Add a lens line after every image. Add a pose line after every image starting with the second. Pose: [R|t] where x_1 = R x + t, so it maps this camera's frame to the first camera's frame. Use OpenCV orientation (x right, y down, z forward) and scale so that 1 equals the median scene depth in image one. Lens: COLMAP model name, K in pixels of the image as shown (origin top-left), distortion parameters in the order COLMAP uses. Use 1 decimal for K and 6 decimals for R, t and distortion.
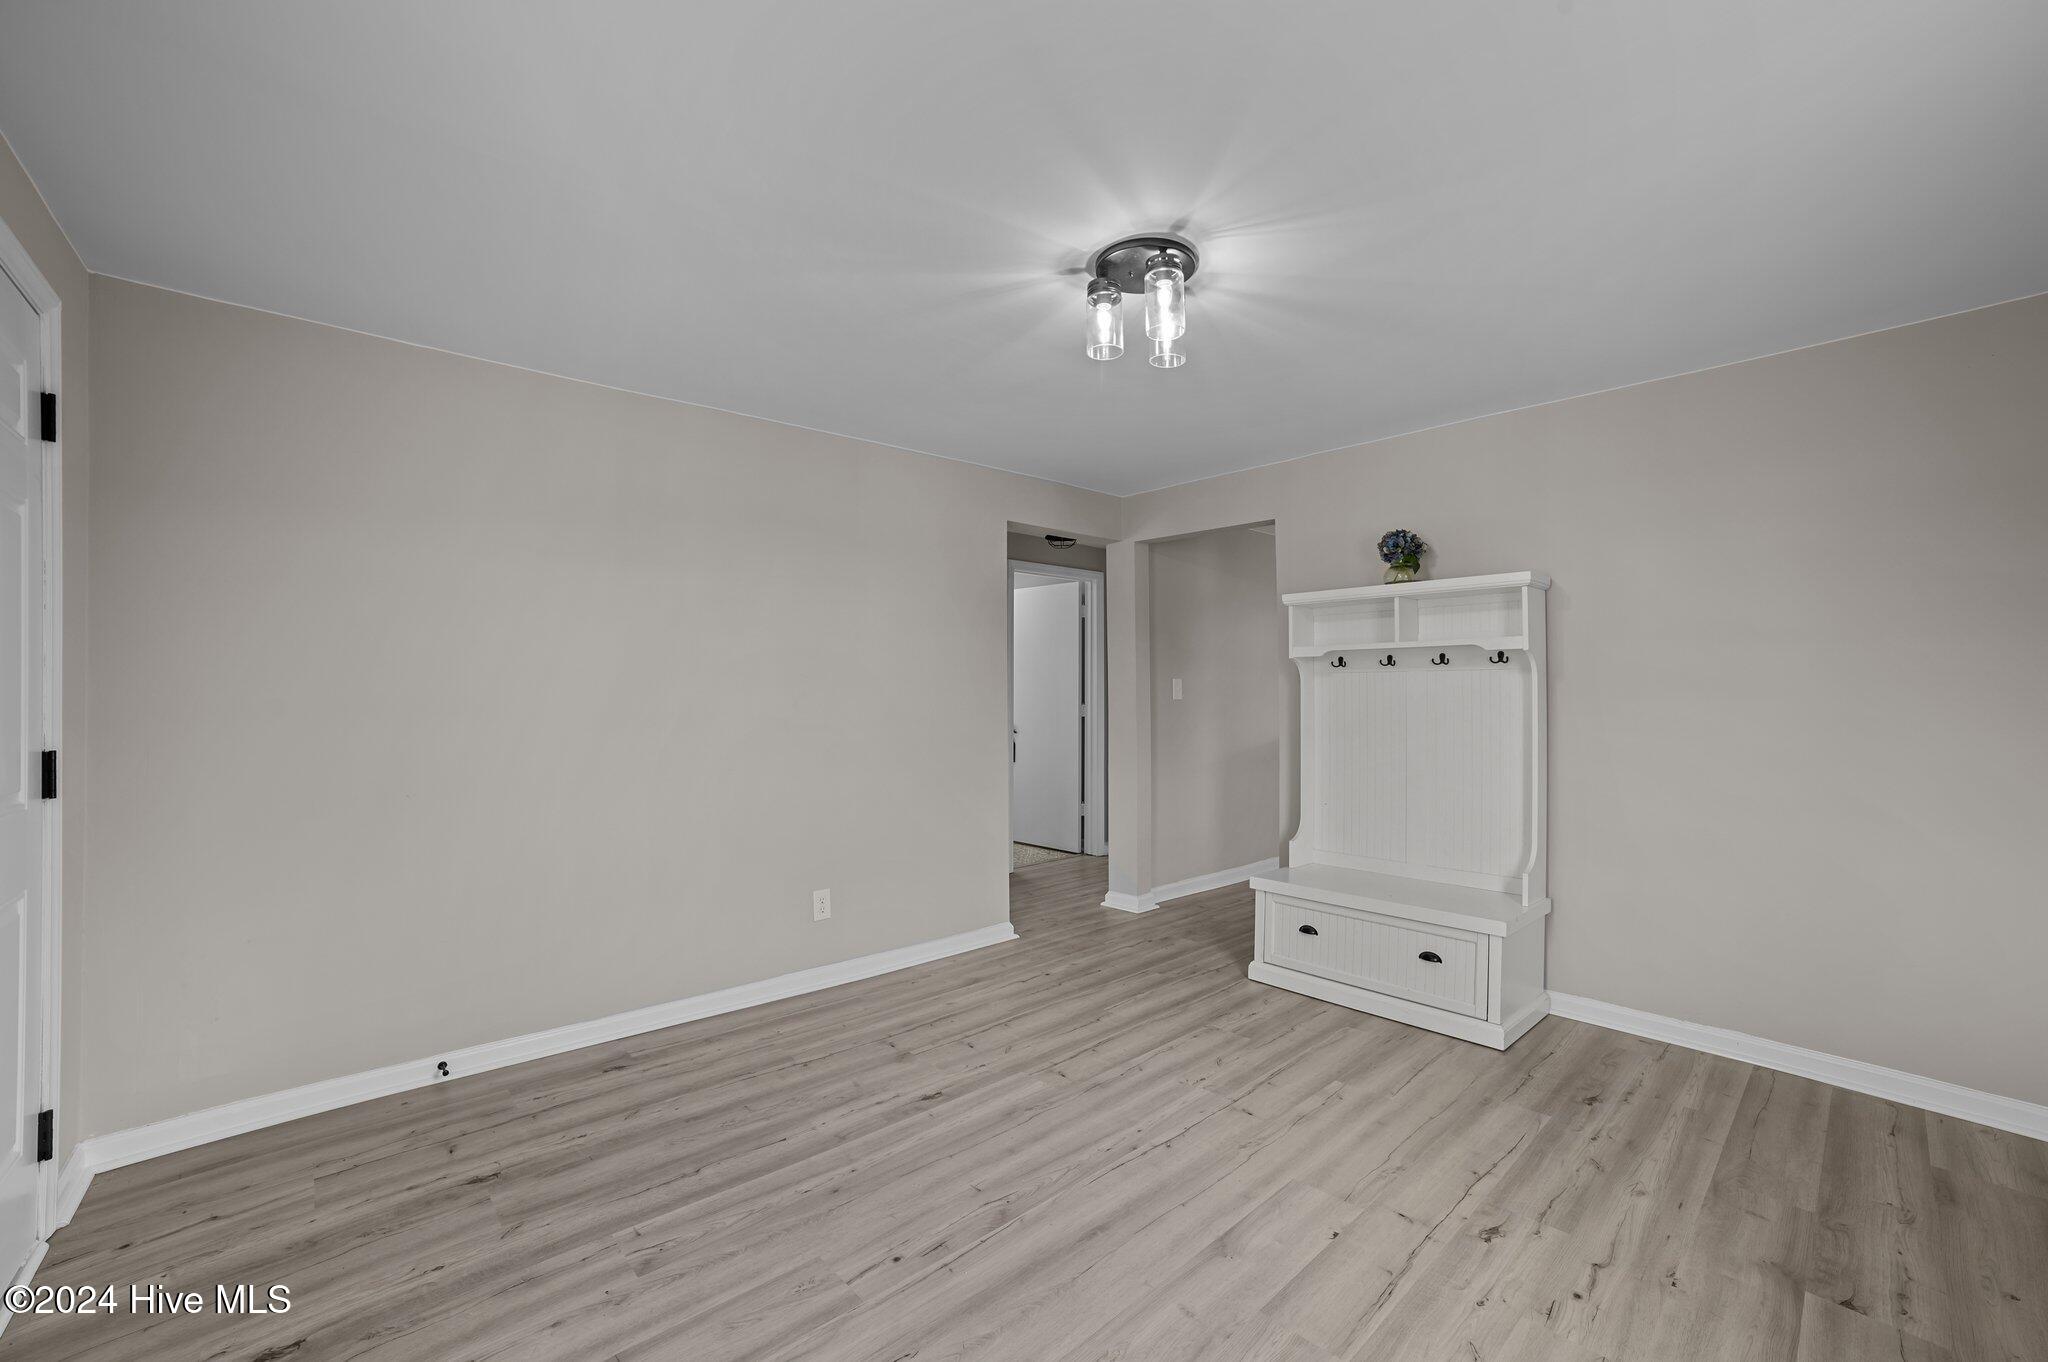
lens RADIAL K [[838.9, 0, 1024.3], [0, 838.9, 702.7], [0, 0, 1]] dist [-0.037804, 0.006531]
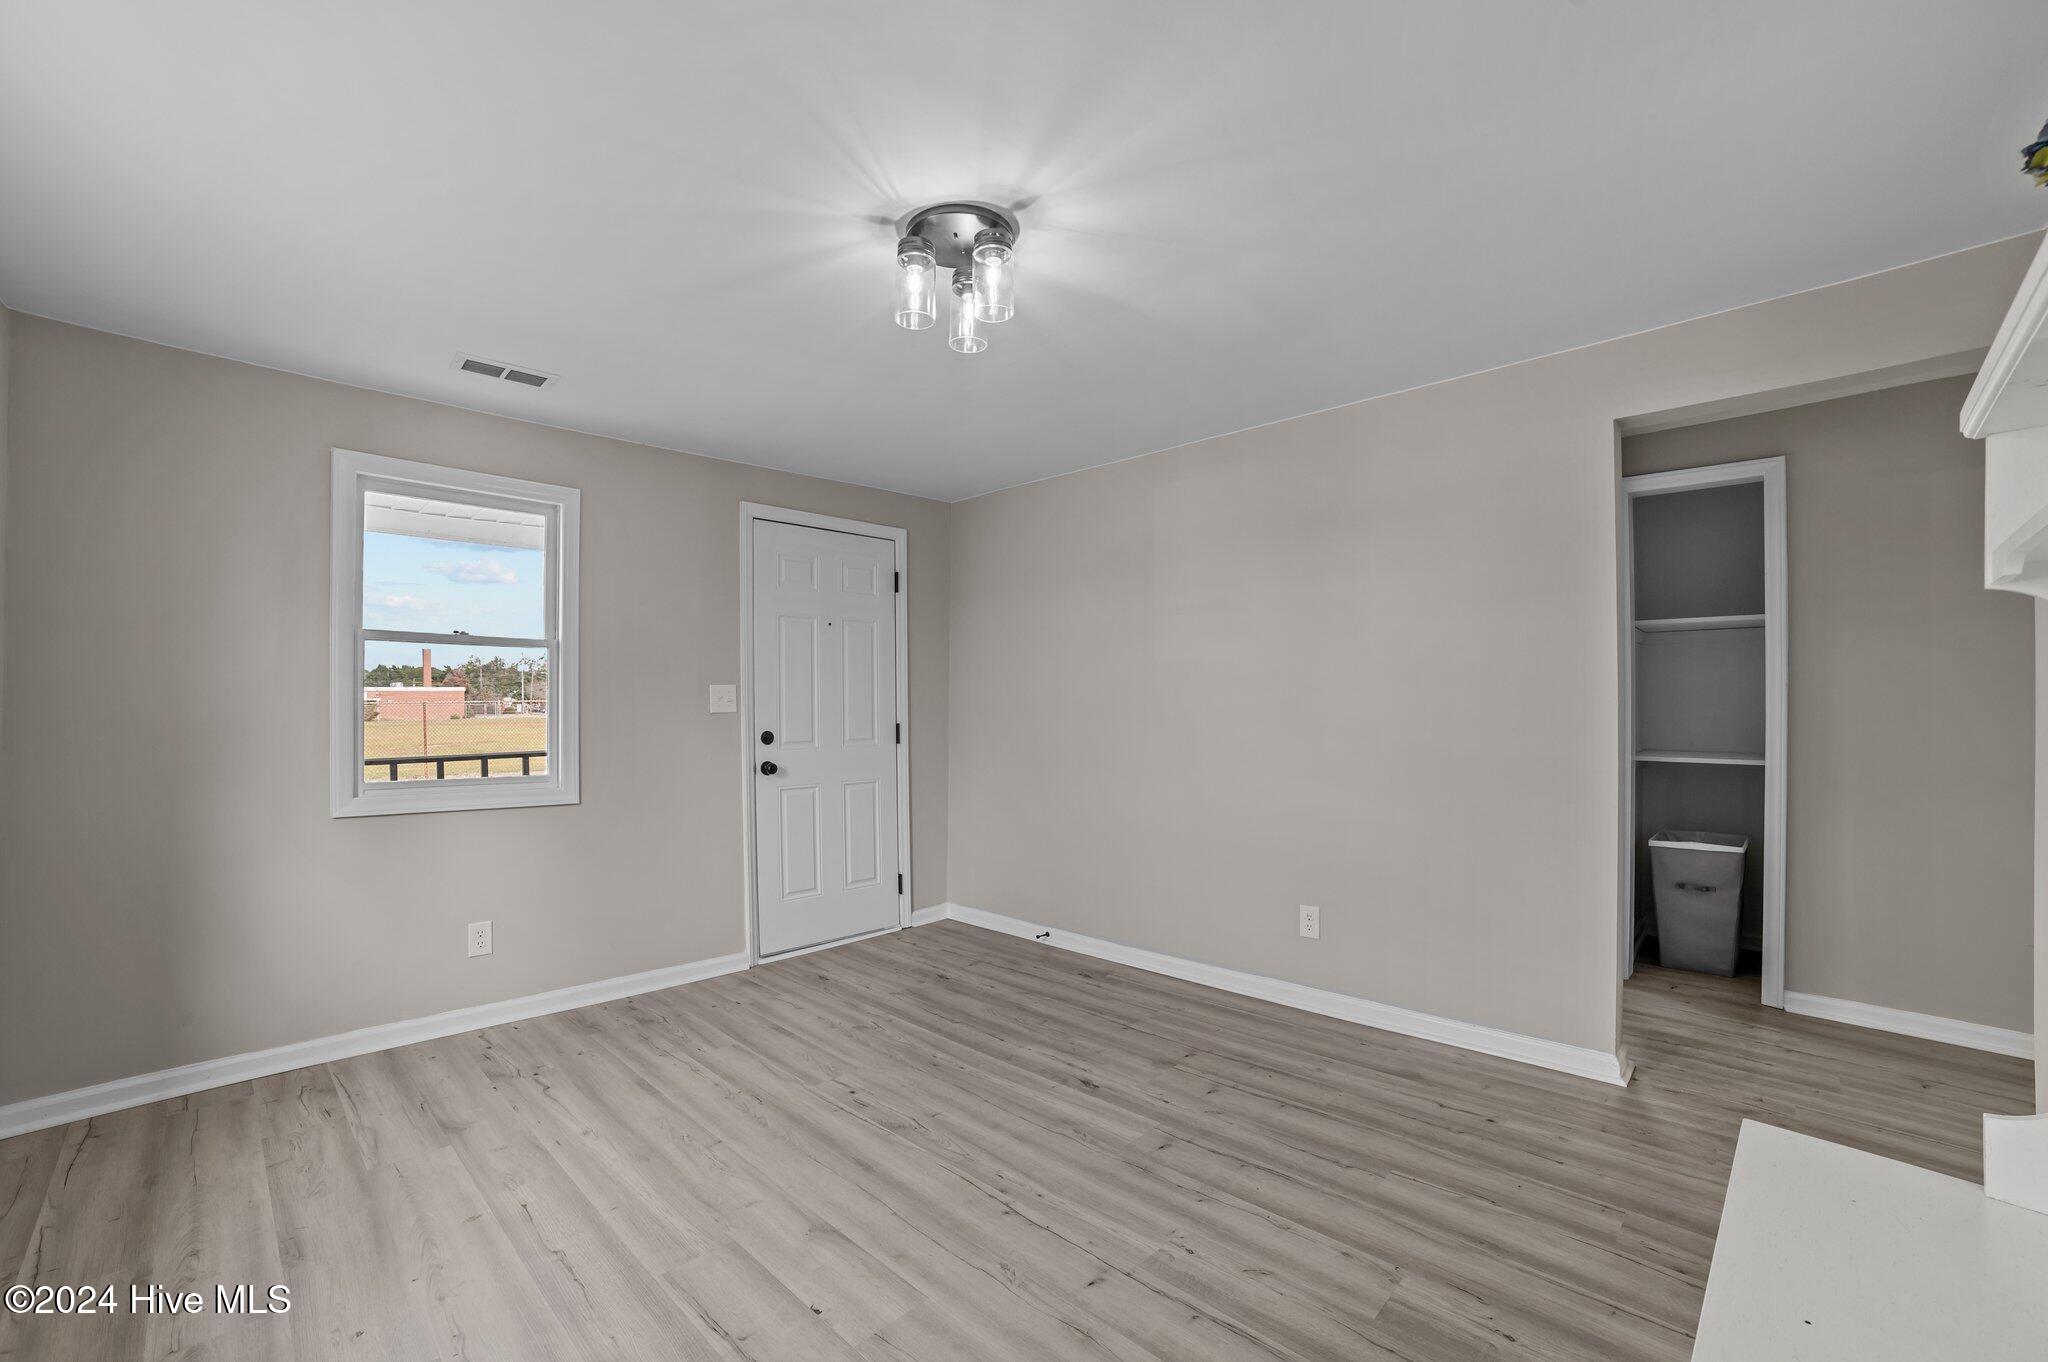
lens RADIAL K [[838.9, 0, 1030.1], [0, 838.9, 679.2], [0, 0, 1]] dist [-0.037804, 0.006531]
pose [[0.050449, -0.040245, -0.997915, 0.944715], [0.009252, 0.999164, -0.039828, 0.001752], [0.998684, -0.007224, 0.050779, 0.863566]]
